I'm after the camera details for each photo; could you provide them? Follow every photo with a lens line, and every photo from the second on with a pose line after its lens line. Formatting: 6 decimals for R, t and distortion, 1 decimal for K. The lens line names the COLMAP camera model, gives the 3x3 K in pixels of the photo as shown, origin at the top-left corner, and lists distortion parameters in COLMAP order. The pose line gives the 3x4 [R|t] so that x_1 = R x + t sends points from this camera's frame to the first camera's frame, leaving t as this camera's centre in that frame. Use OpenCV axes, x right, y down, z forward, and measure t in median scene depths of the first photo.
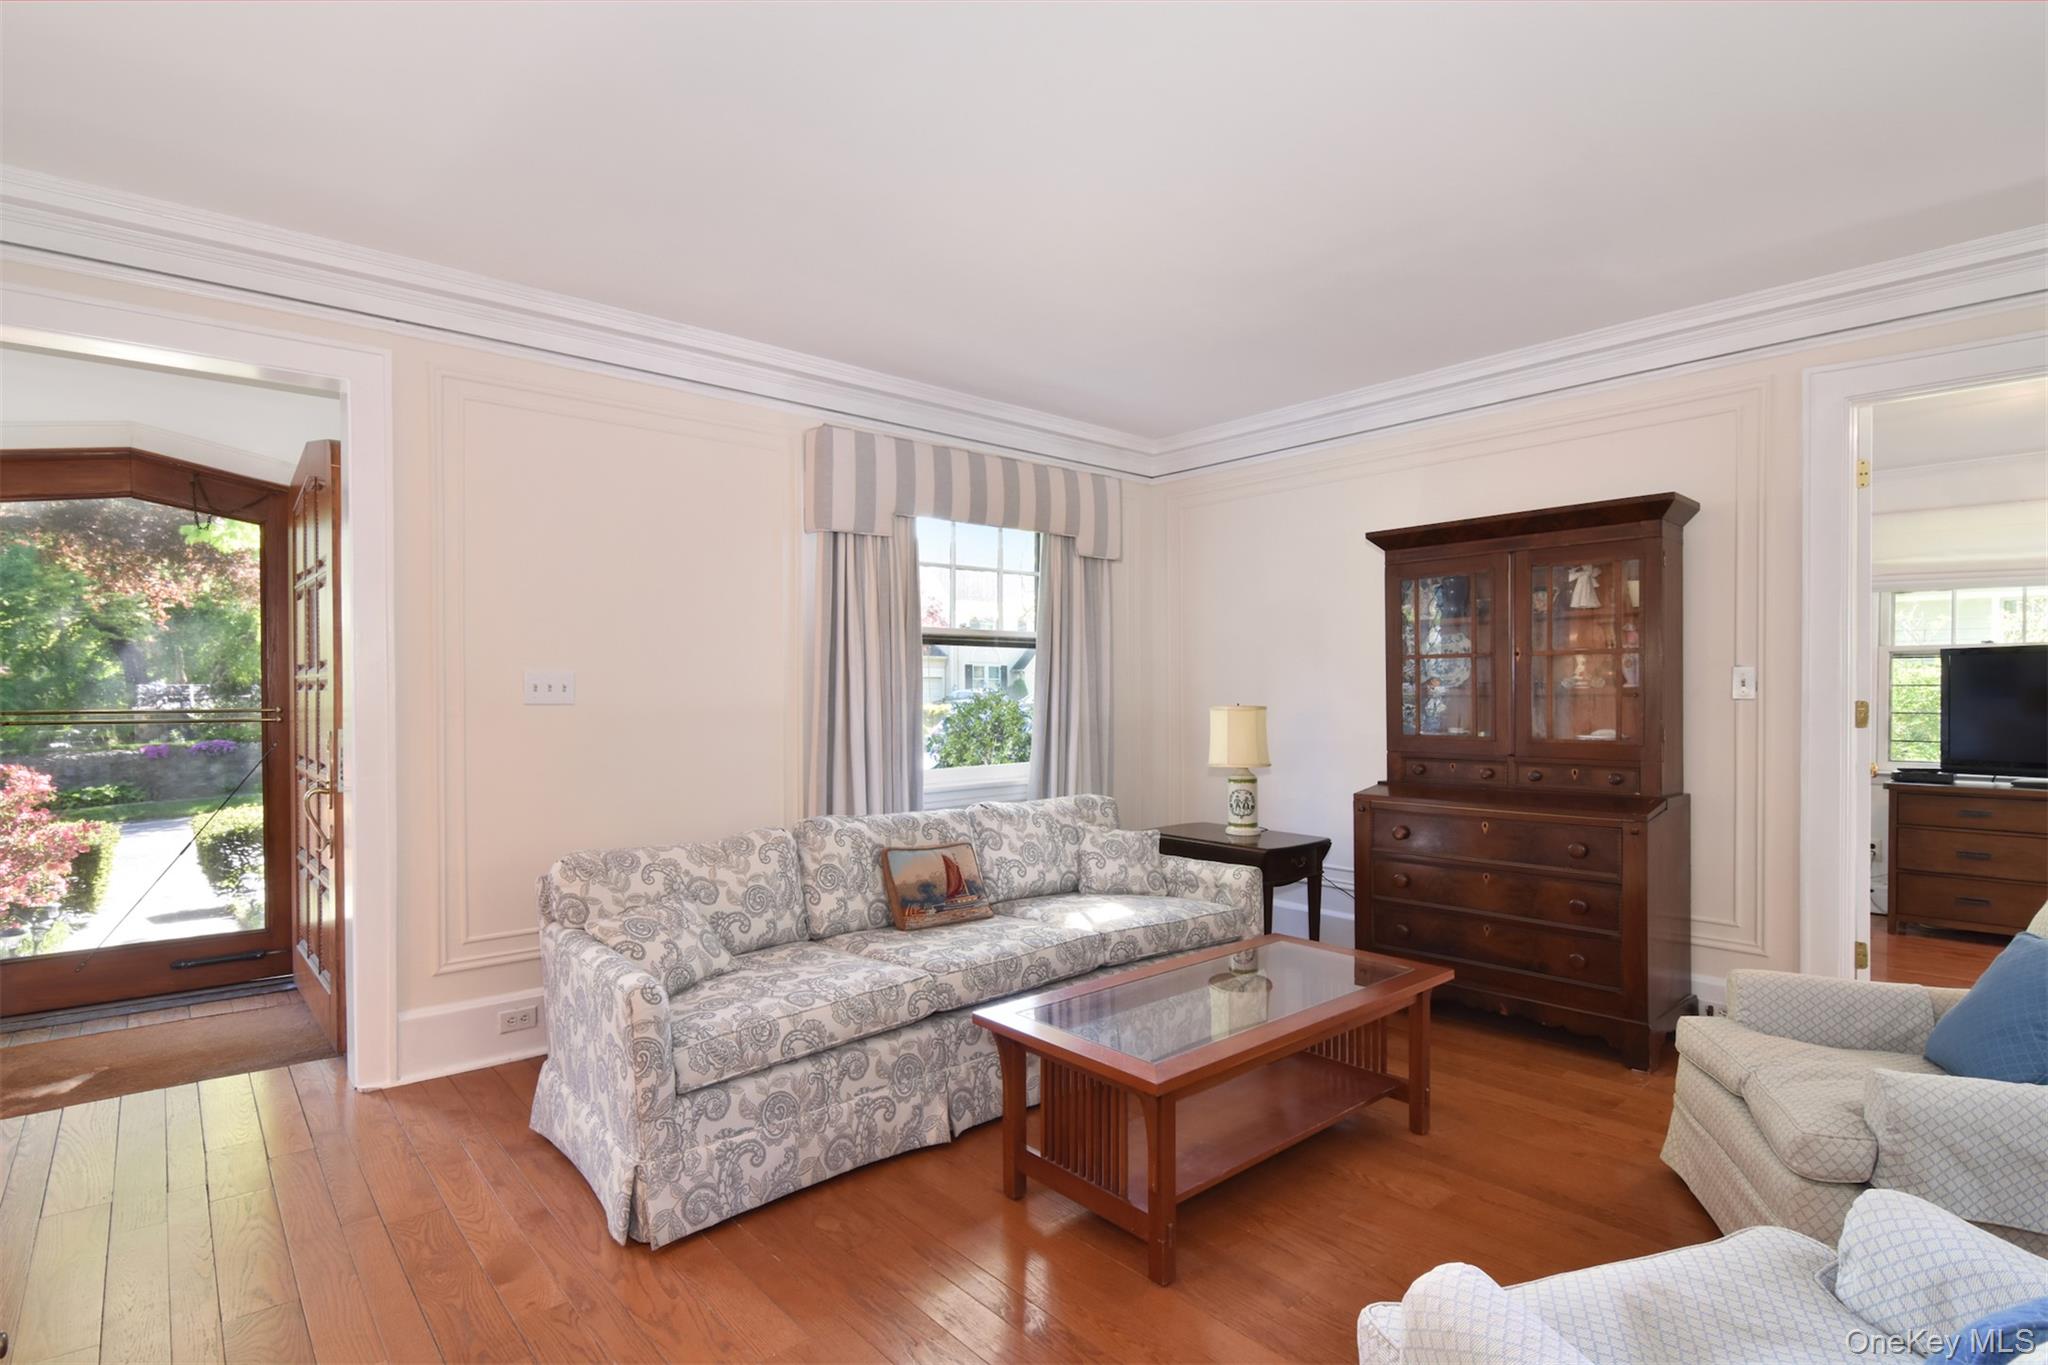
lens RADIAL K [[1030.9, 0, 1017.1], [0, 1030.9, 692.8], [0, 0, 1]] dist [-0.019425, -0.000267]
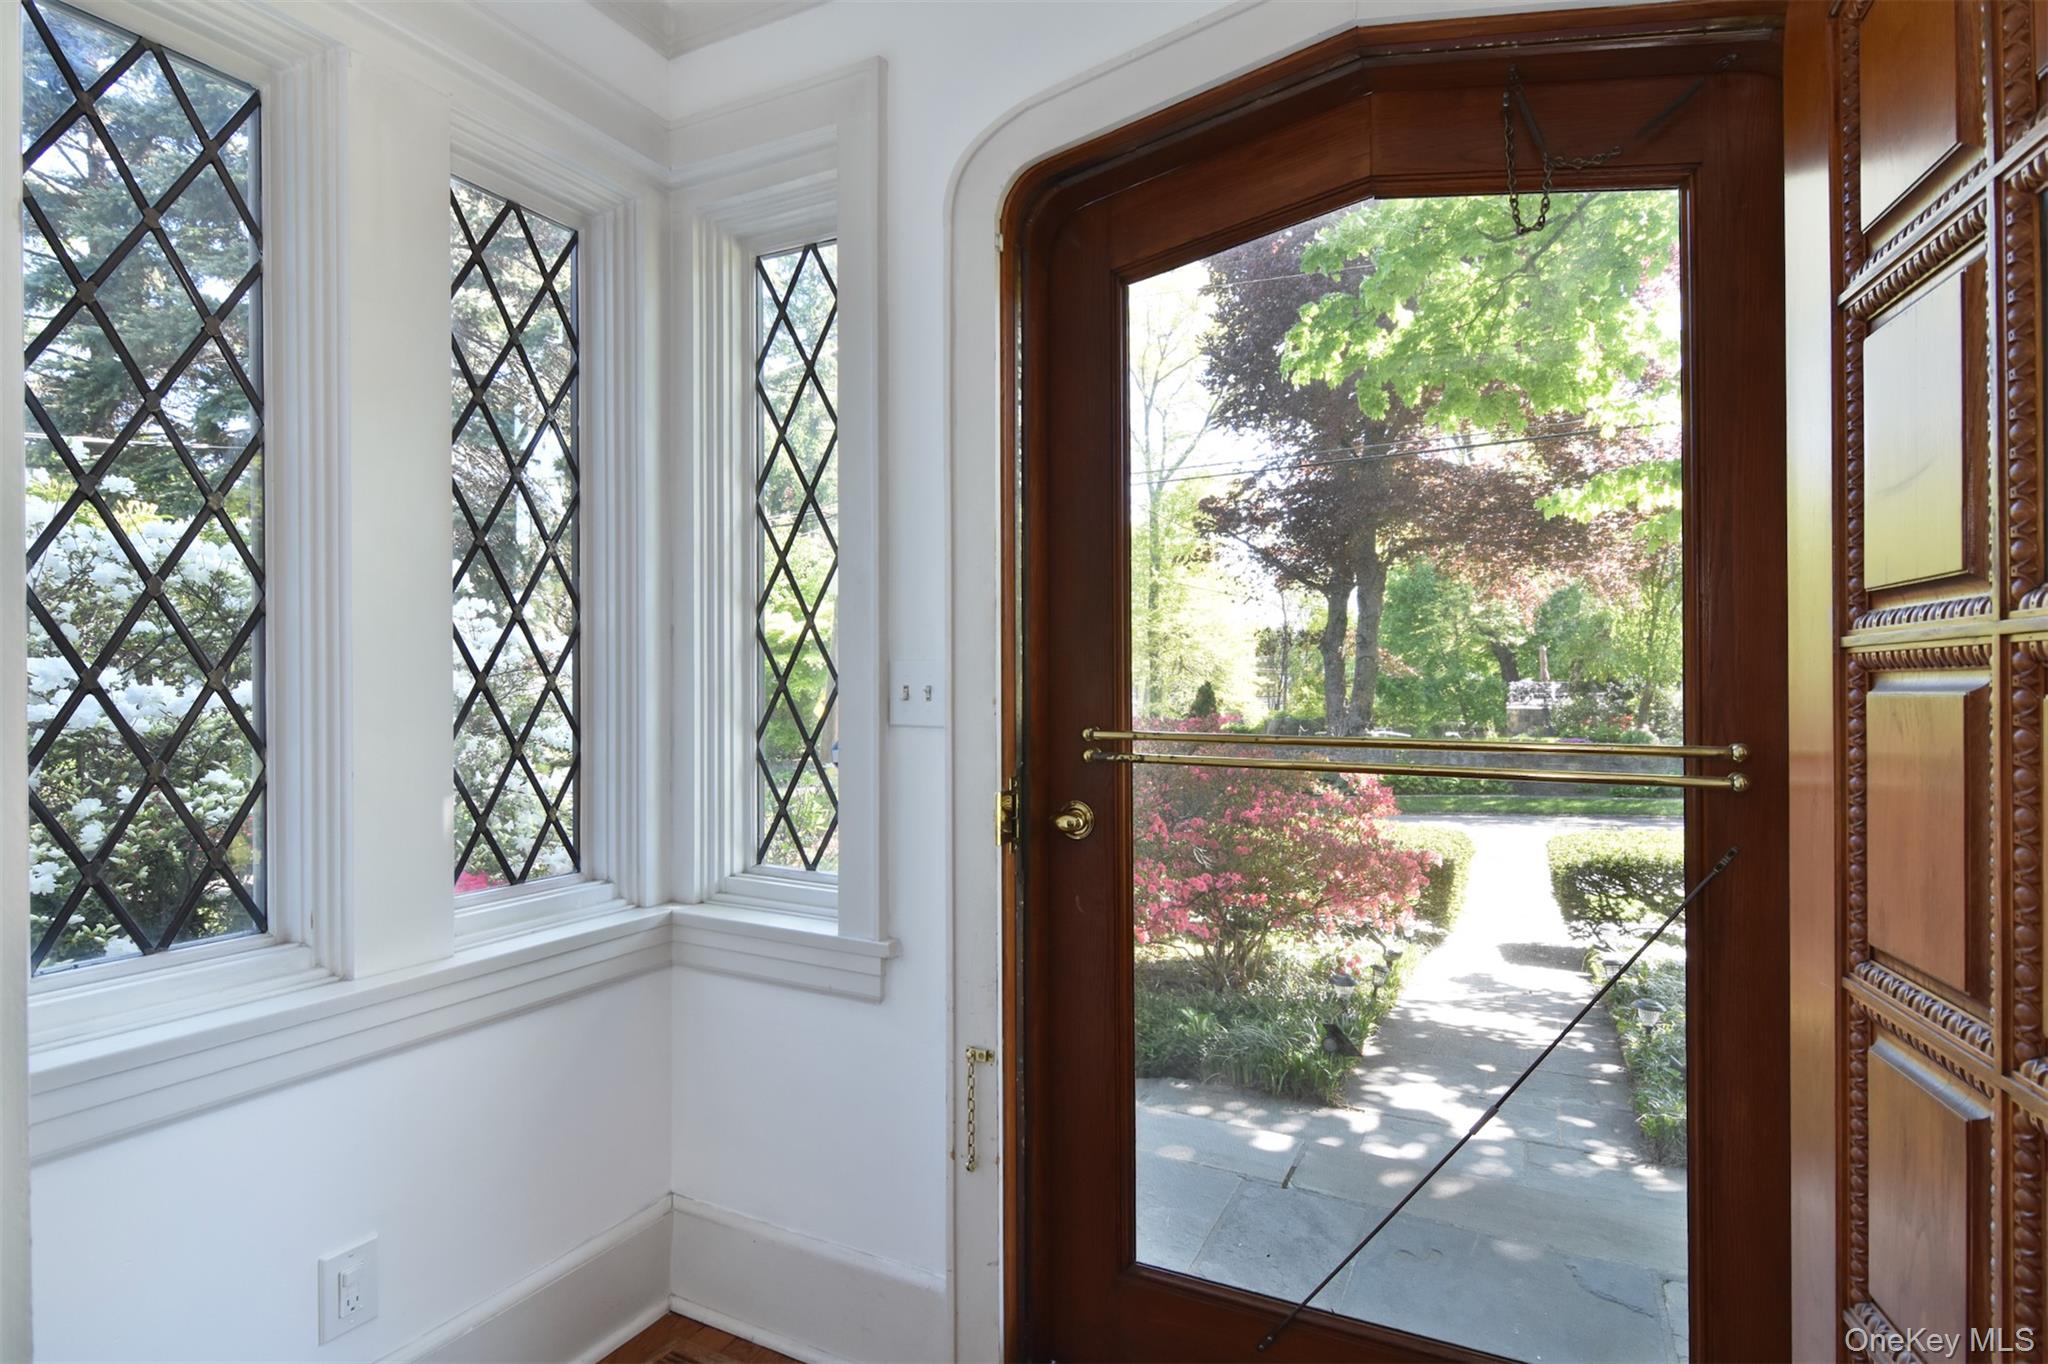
lens RADIAL K [[1017.6, 0, 1020.3], [0, 1017.6, 686.9], [0, 0, 1]] dist [-0.014408, -0.002544]
pose [[0.391925, 0.002650, -0.919993, -0.097351], [-0.005941, 0.999982, 0.000349, -0.000405], [0.919978, 0.005329, 0.391934, 0.125130]]
